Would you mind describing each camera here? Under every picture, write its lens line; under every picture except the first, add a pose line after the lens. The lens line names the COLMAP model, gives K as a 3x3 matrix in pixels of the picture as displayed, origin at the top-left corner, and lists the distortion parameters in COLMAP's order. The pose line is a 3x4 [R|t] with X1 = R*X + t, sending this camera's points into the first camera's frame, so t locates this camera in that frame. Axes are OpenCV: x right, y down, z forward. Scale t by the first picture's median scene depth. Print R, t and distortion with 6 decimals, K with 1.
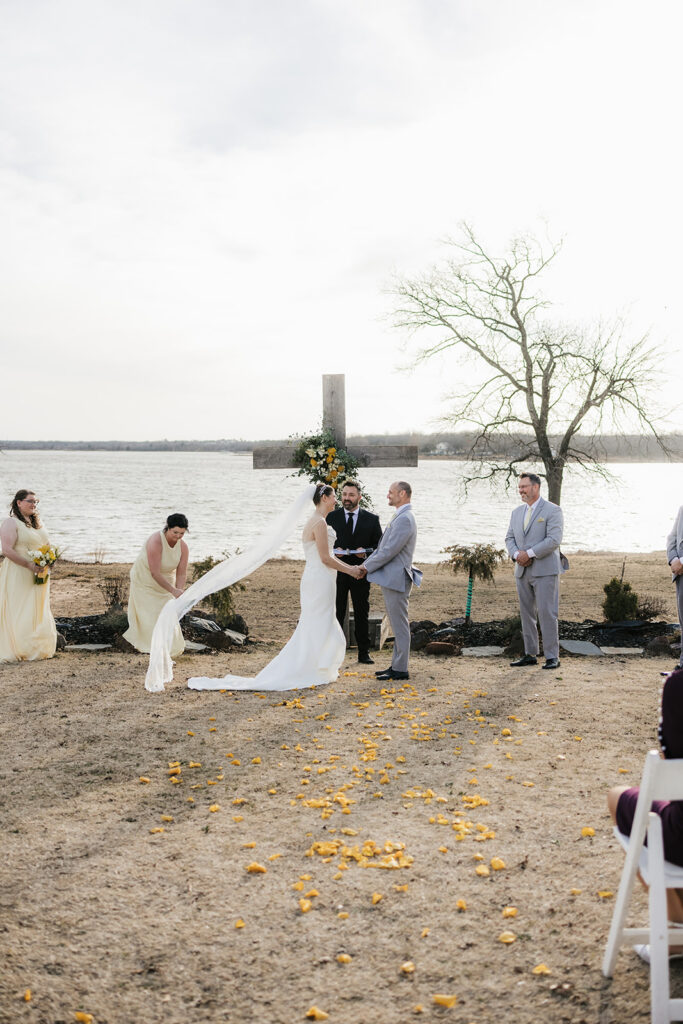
lens RADIAL K [[880.8, 0, 341.5], [0, 880.8, 512.0], [0, 0, 1]] dist [-0.081039, -0.001513]
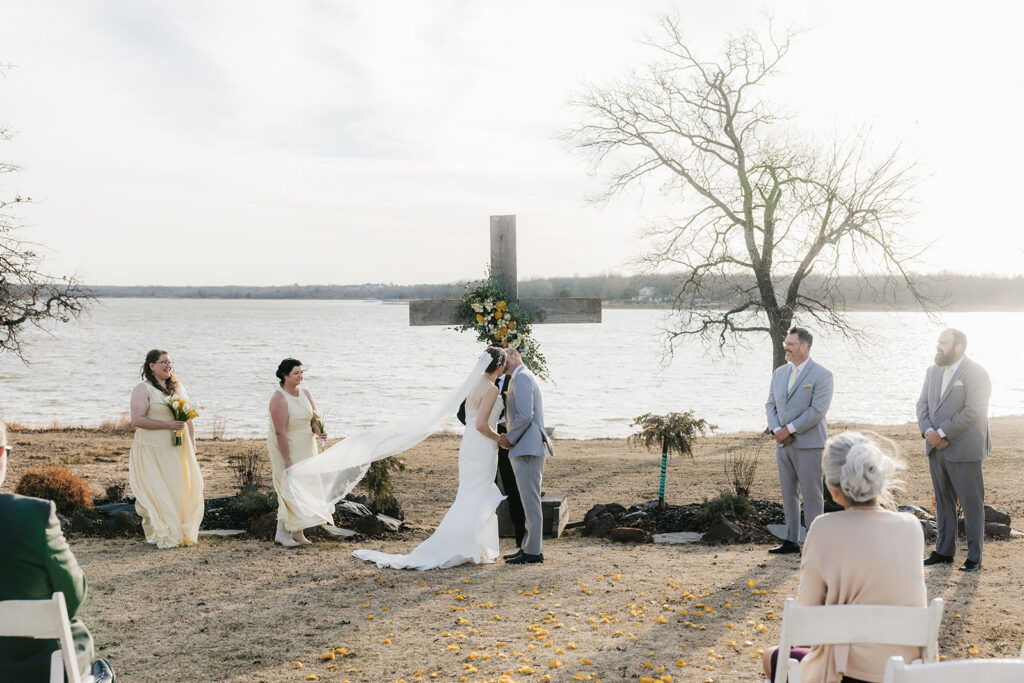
lens RADIAL K [[1202.4, 0, 504.2], [0, 1202.4, 343.3], [0, 0, 1]] dist [-0.146163, -0.001808]
pose [[0.999848, -0.003197, -0.017140, 0.007265], [0.002743, 0.999647, -0.026428, -0.000446], [0.017218, 0.026377, 0.999504, -0.102714]]
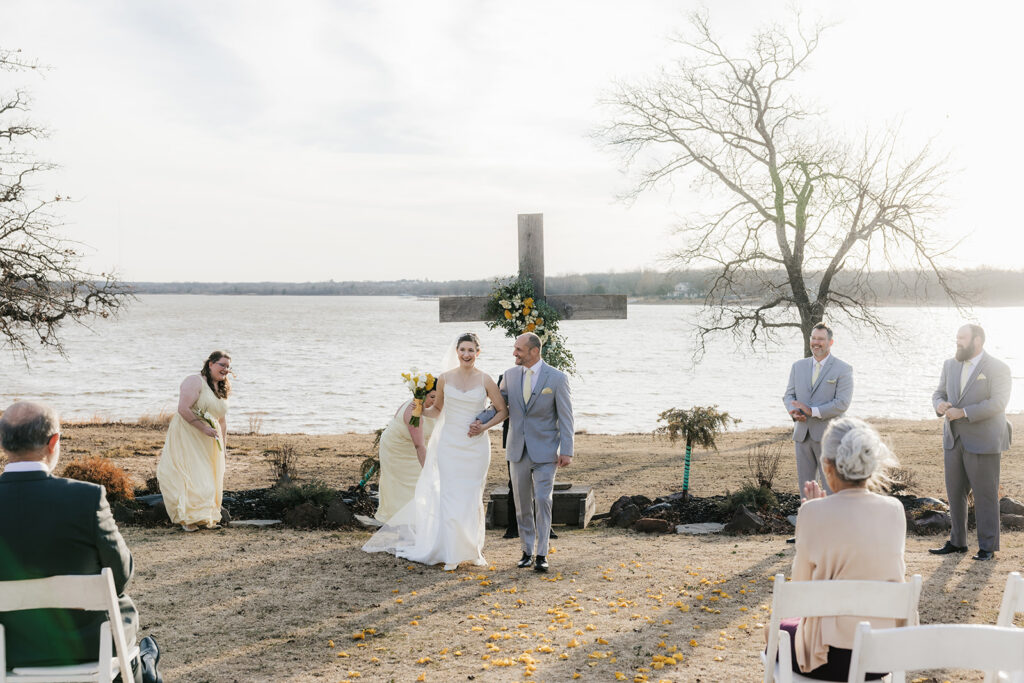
lens RADIAL K [[1234.3, 0, 512.0], [0, 1234.3, 341.5], [0, 0, 1]] dist [-0.161848, -0.001502]
pose [[0.998970, -0.004255, -0.045170, 0.016993], [0.003136, 0.999687, -0.024803, 0.000881], [0.045262, 0.024635, 0.998671, -0.140719]]
